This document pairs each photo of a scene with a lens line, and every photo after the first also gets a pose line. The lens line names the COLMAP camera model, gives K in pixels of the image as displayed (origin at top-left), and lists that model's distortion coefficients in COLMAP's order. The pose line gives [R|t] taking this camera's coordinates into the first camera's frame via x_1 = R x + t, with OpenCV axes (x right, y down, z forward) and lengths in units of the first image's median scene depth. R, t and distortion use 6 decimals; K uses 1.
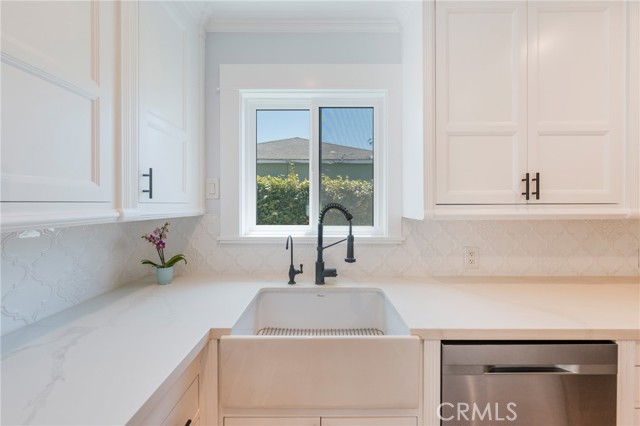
lens RADIAL K [[258.8, 0, 321.8], [0, 258.8, 203.5], [0, 0, 1]] dist [0.000293, 0.000014]
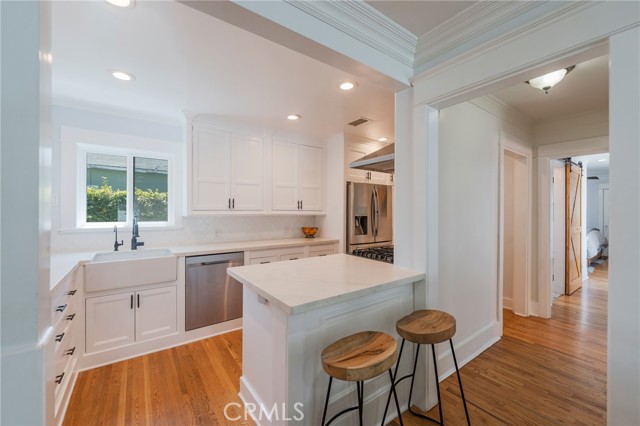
lens RADIAL K [[258.1, 0, 319.3], [0, 258.1, 210.3], [0, 0, 1]] dist [0.000901, 0.000026]
pose [[0.809350, 0.004635, 0.587309, -0.020631], [-0.007589, 0.999968, 0.002567, -0.009537], [-0.587278, -0.006534, 0.809359, -1.414082]]
